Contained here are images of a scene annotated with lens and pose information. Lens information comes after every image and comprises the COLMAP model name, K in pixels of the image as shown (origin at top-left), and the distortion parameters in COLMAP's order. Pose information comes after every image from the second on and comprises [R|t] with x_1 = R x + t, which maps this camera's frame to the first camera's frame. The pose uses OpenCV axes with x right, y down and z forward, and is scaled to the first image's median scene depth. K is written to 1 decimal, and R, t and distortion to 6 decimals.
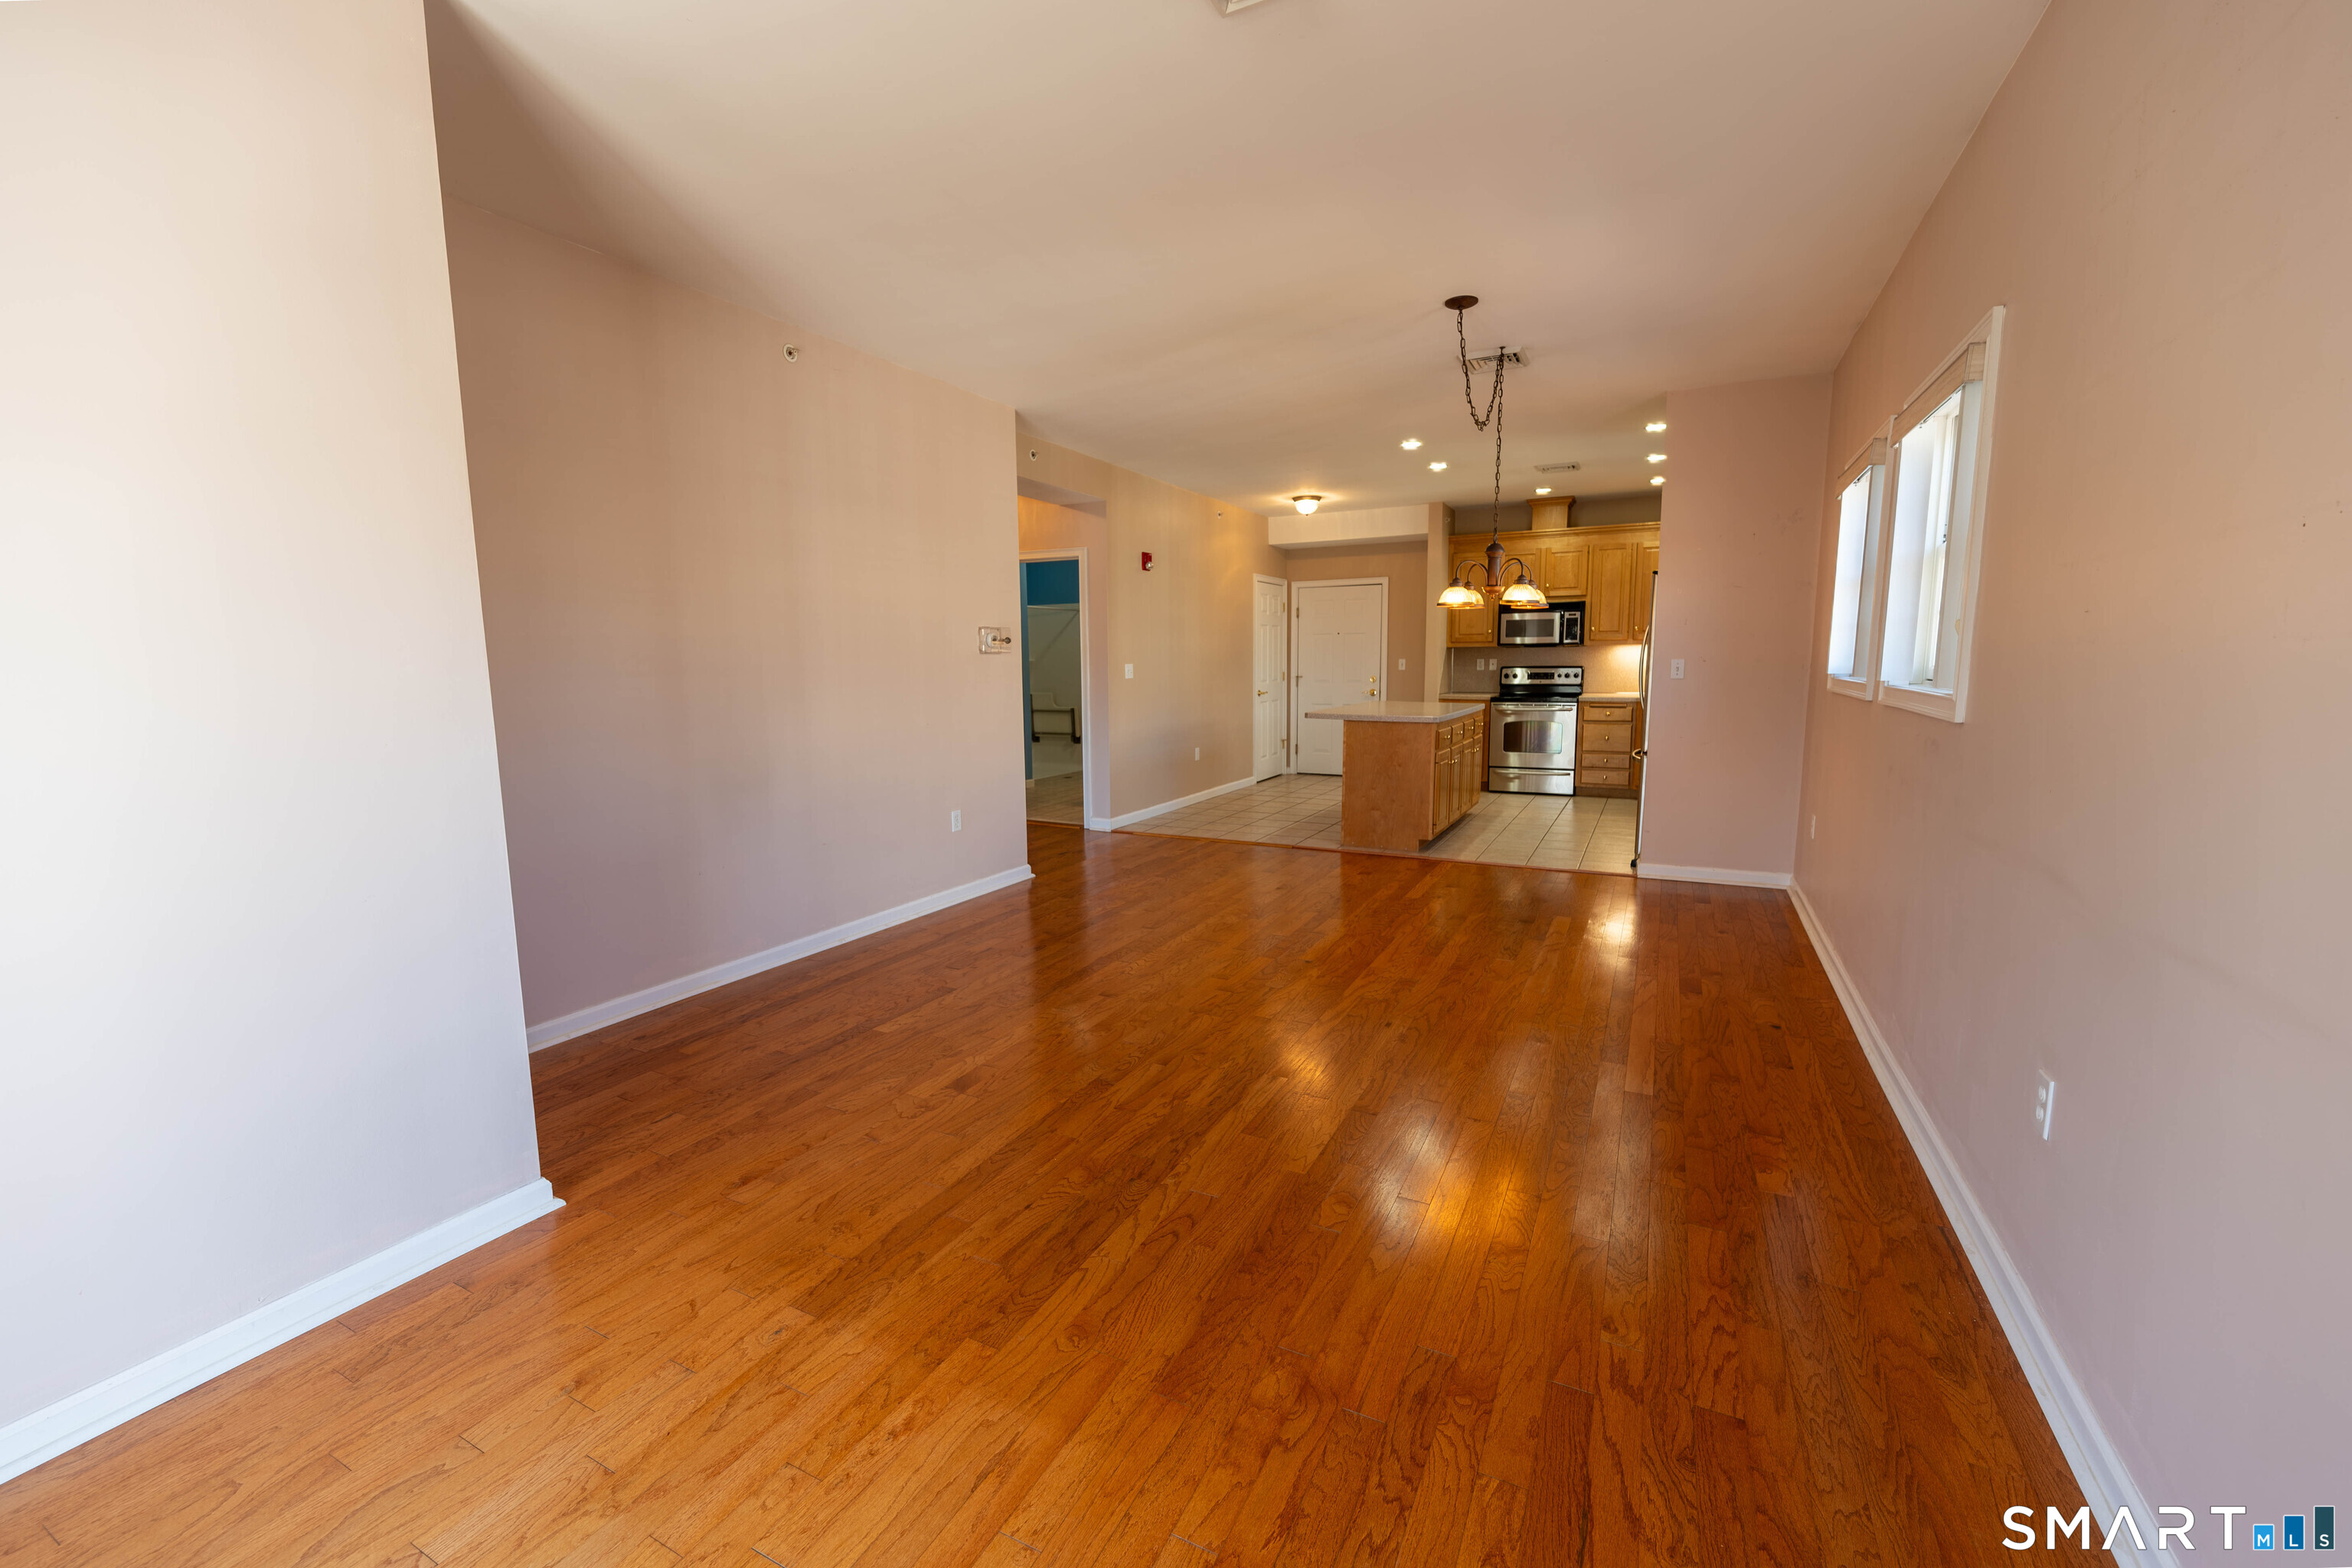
lens RADIAL K [[932.2, 0, 1164.2], [0, 932.2, 783.4], [0, 0, 1]] dist [0.000557, -0.001378]
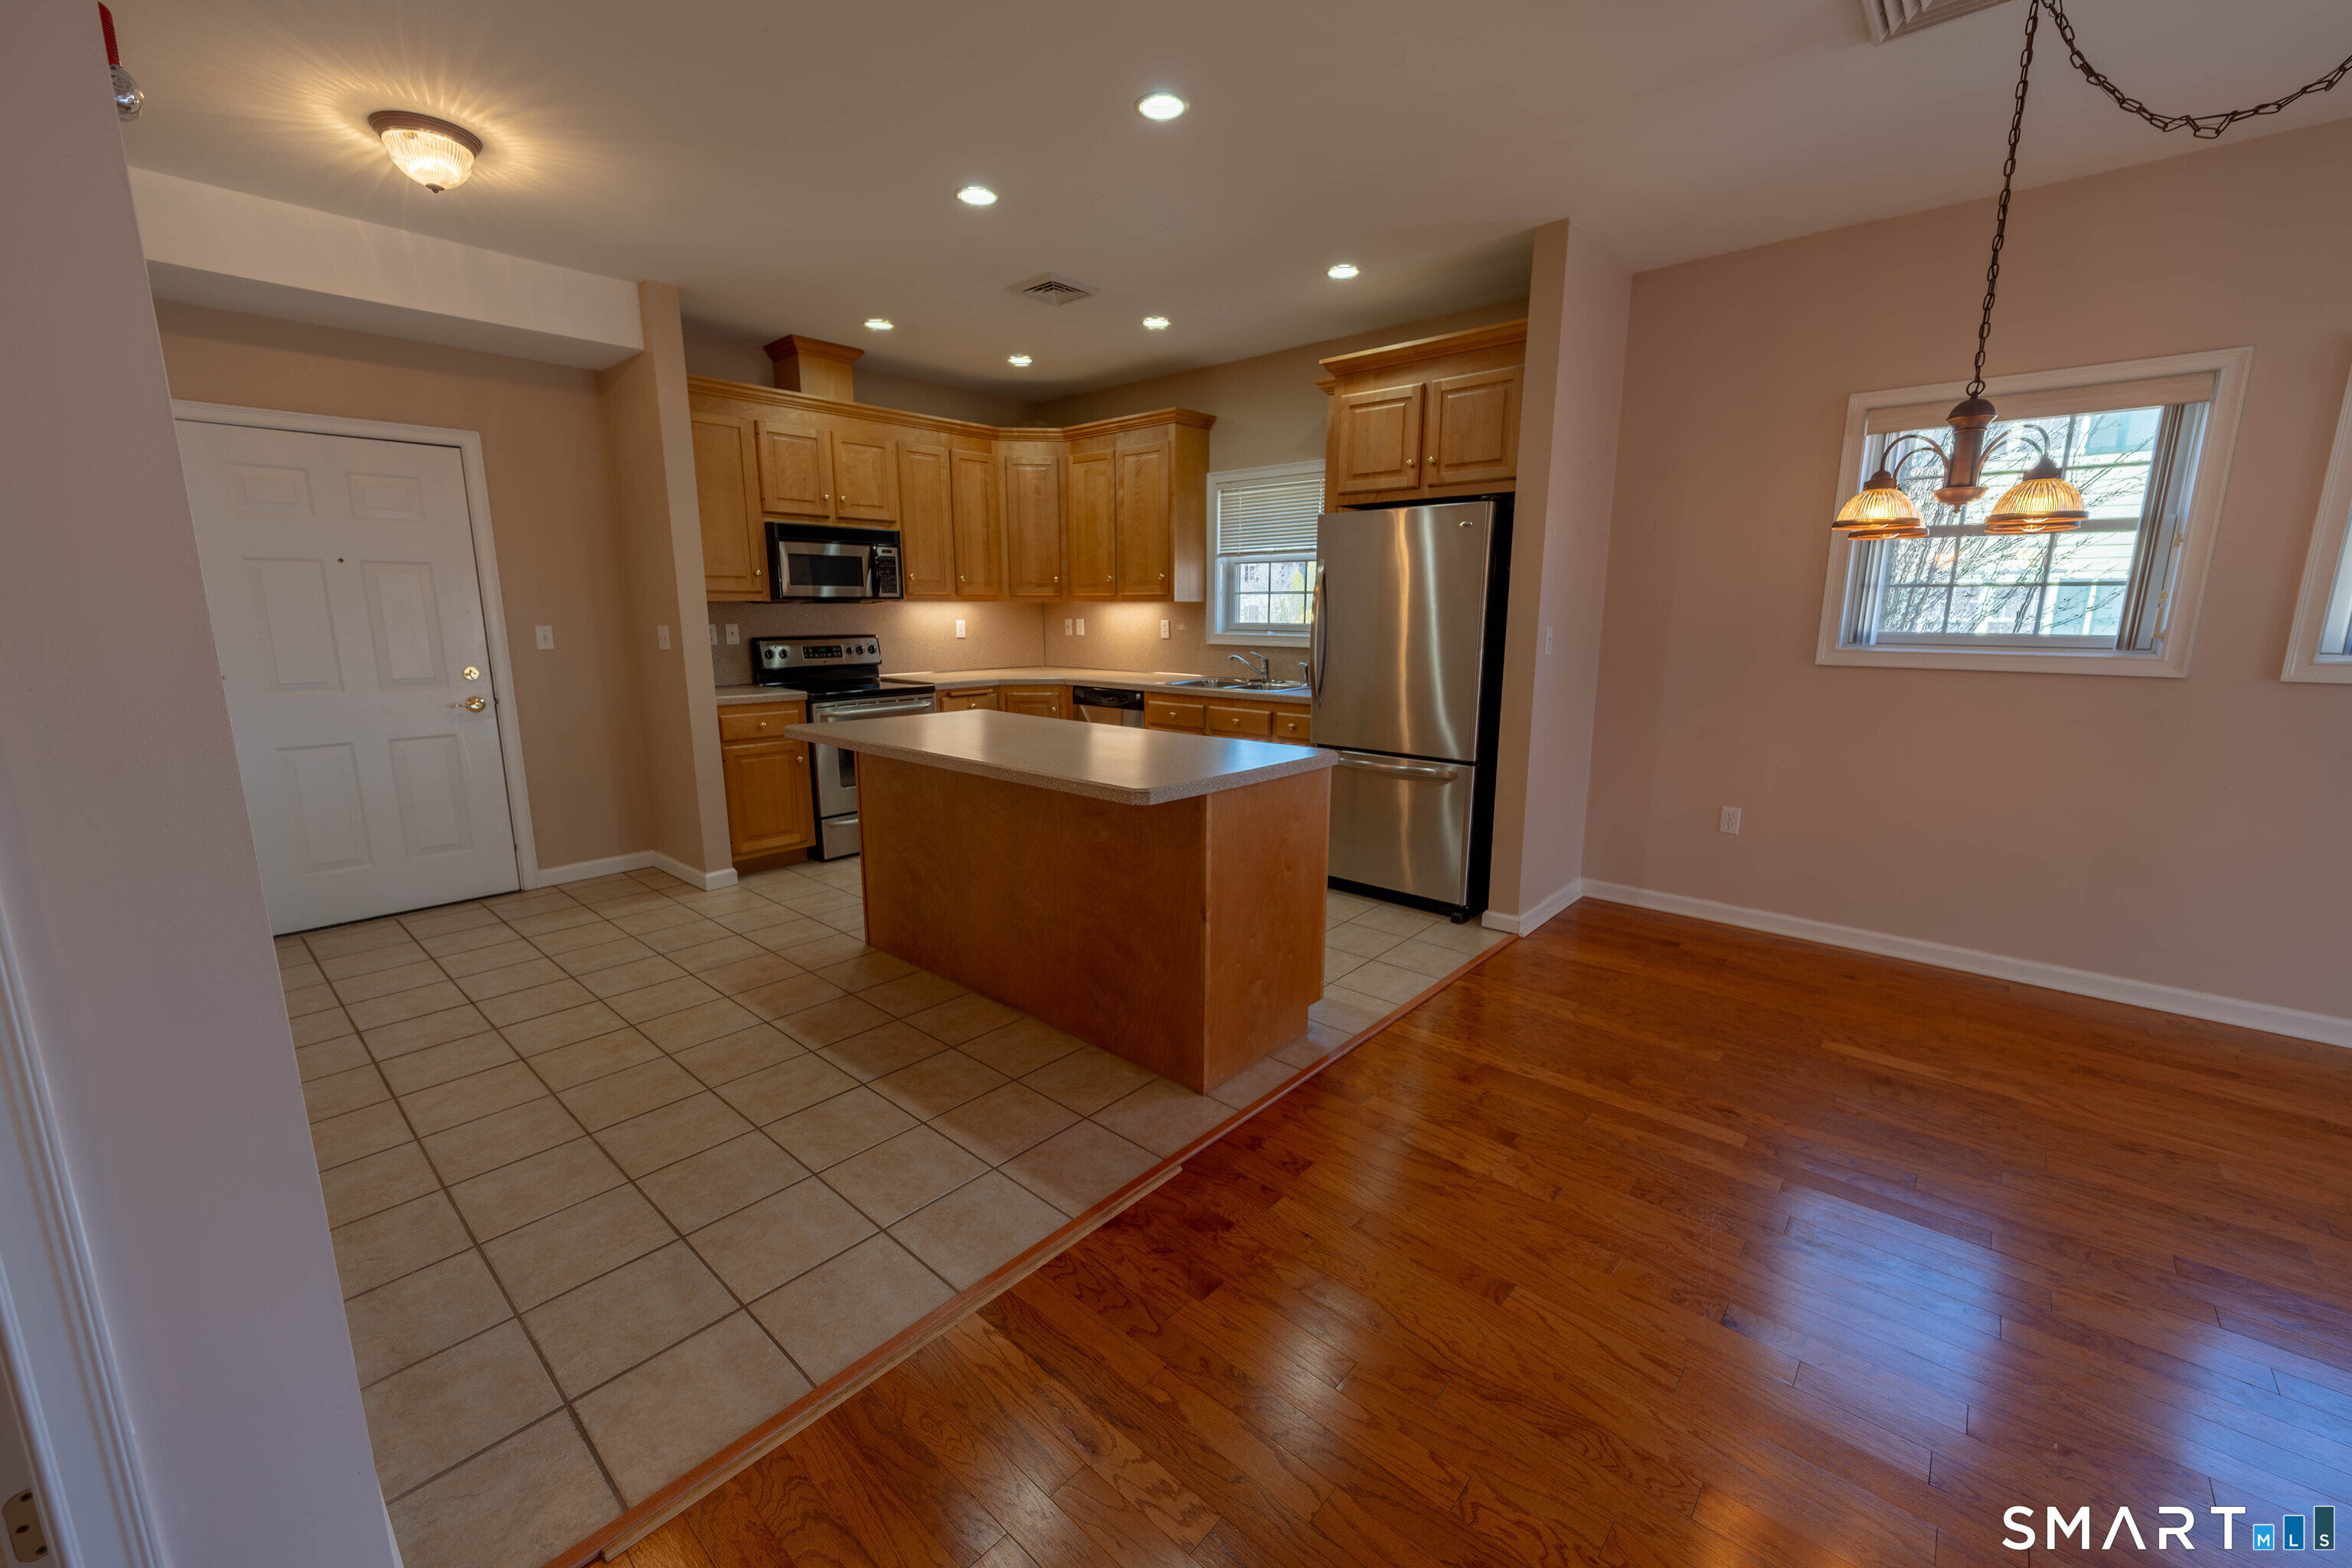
lens RADIAL K [[932.2, 0, 1166.5], [0, 932.2, 786.0], [0, 0, 1]] dist [0.000557, -0.001378]
pose [[0.241509, -0.174239, 0.954628, -0.176100], [0.128124, 0.980861, 0.146613, -0.125977], [-0.961903, 0.086902, 0.259211, 0.890878]]
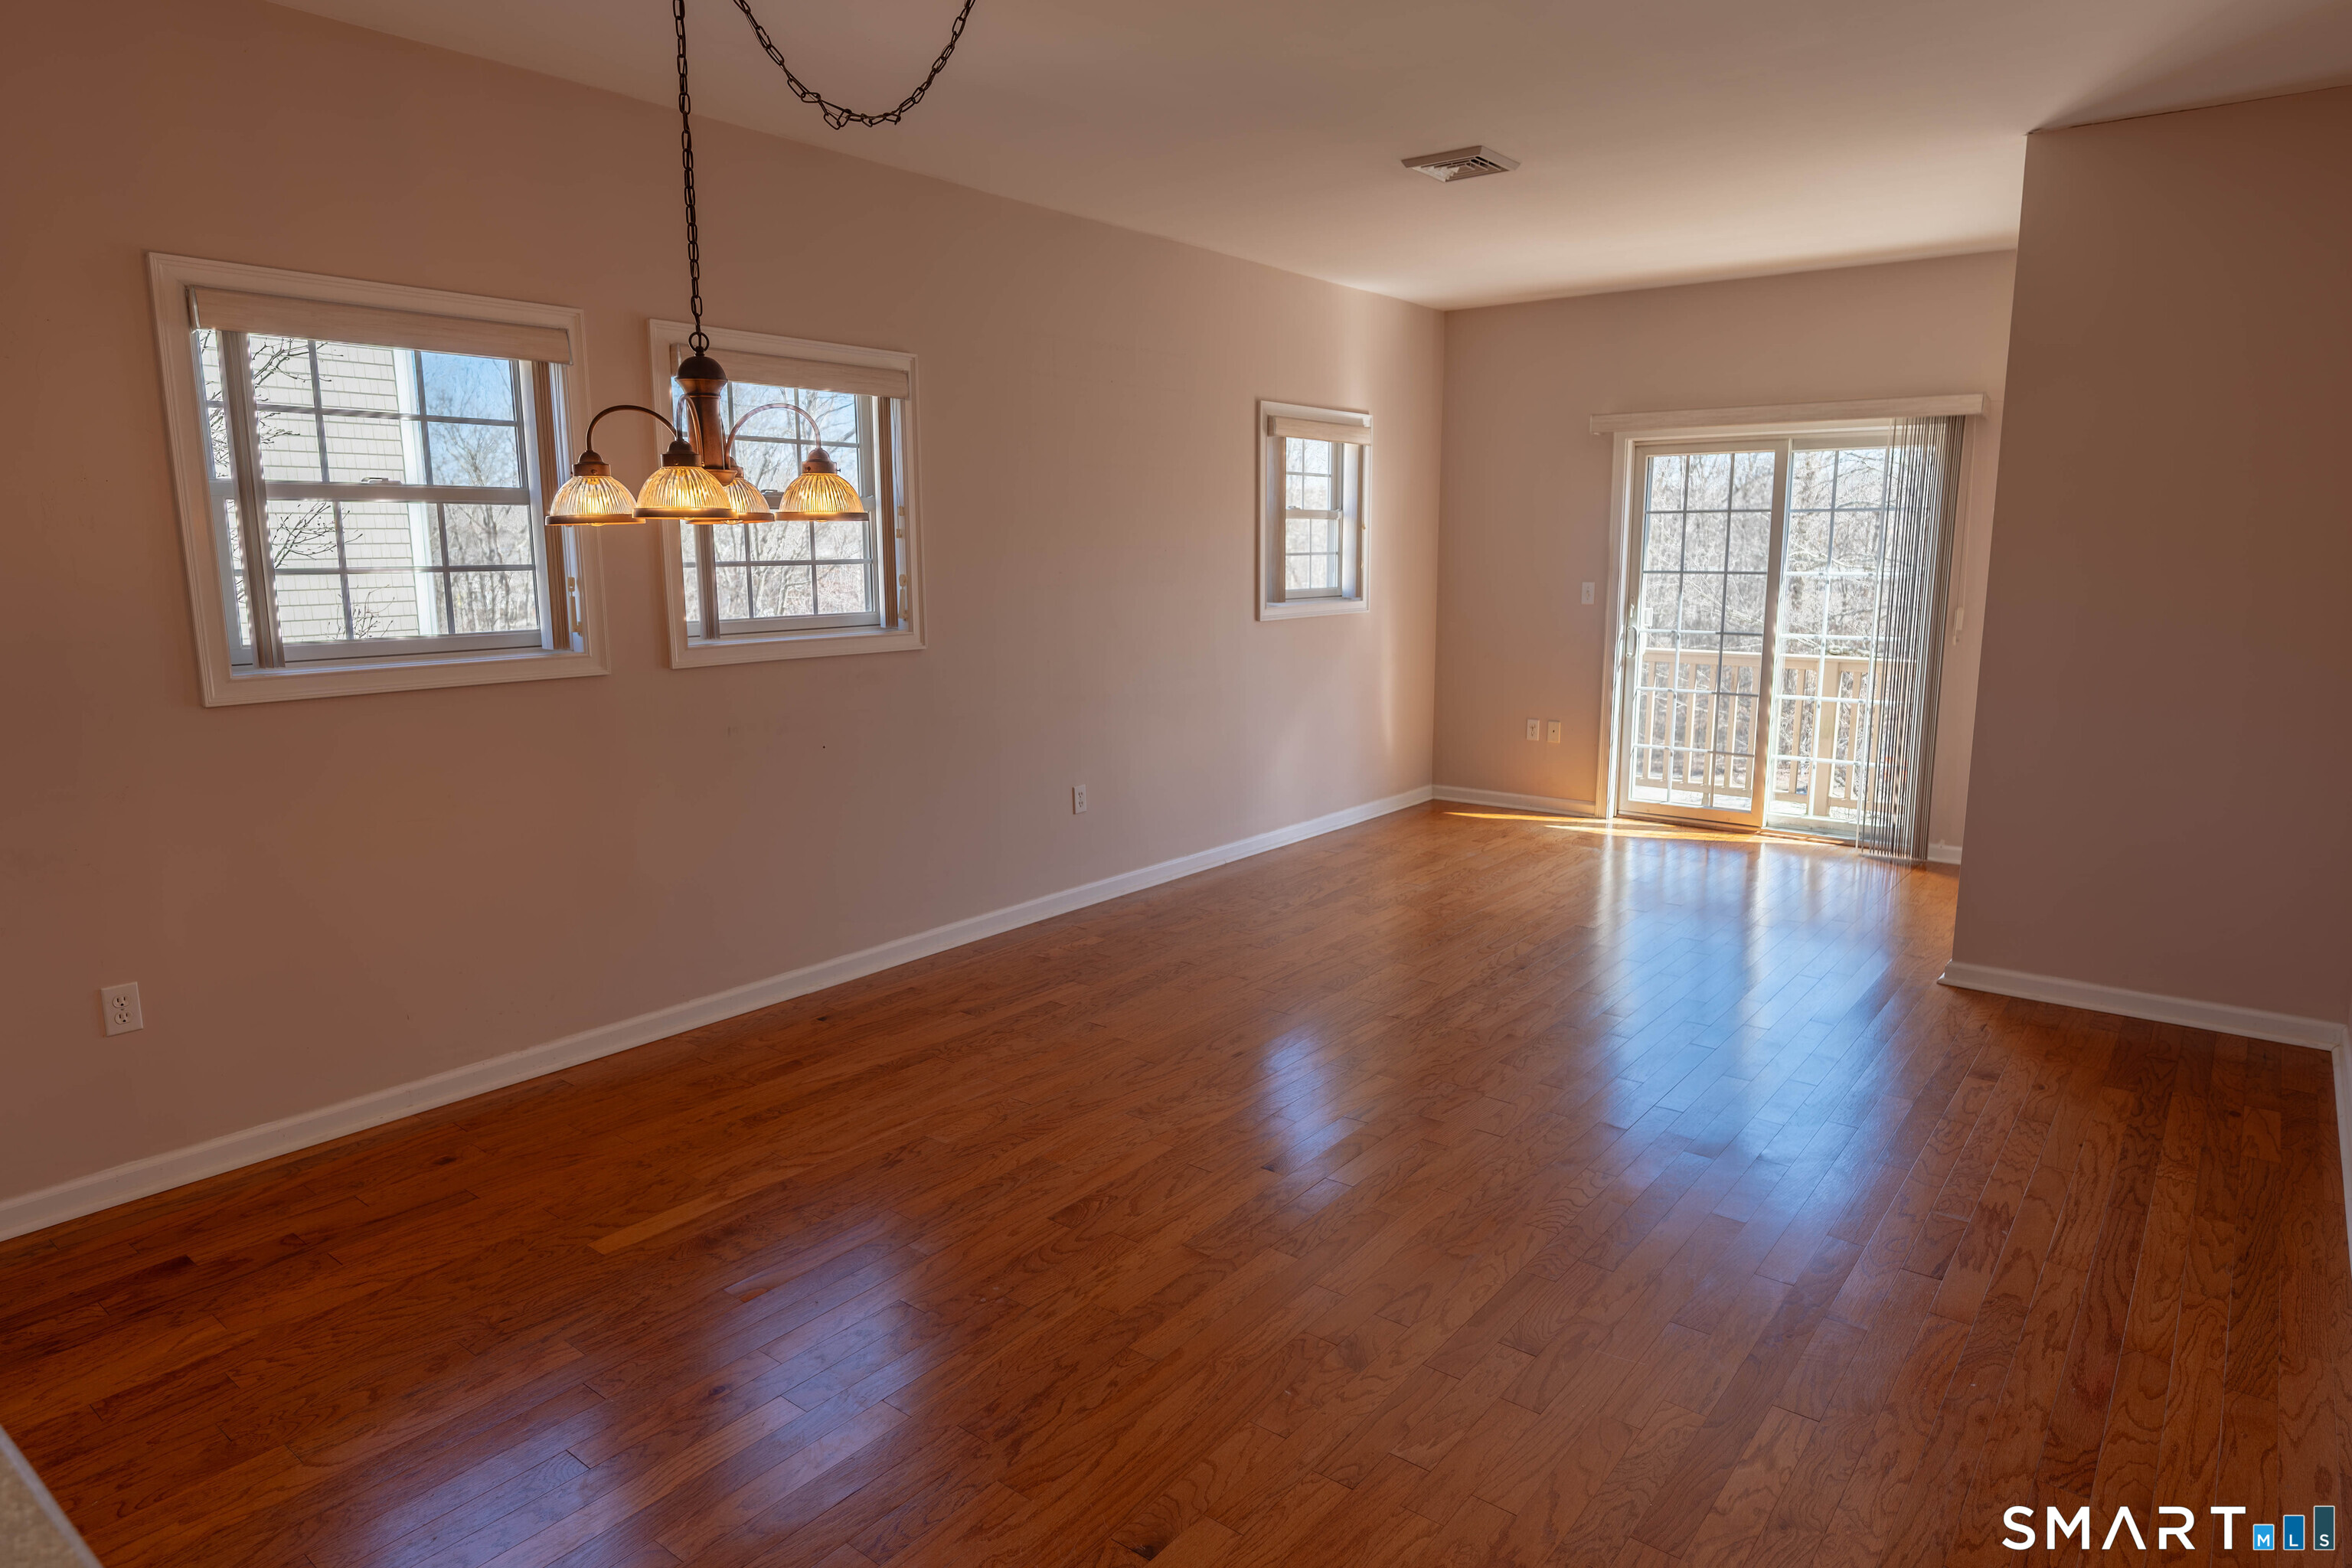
lens RADIAL K [[1399.7, 0, 1178.3], [0, 1399.7, 773.0], [0, 0, 1]] dist [0.003166, -0.001119]
pose [[-0.984479, -0.016158, 0.174755, 0.040180], [0.036225, 0.955600, 0.292432, -0.175418], [-0.171721, 0.294224, -0.940183, 1.067627]]
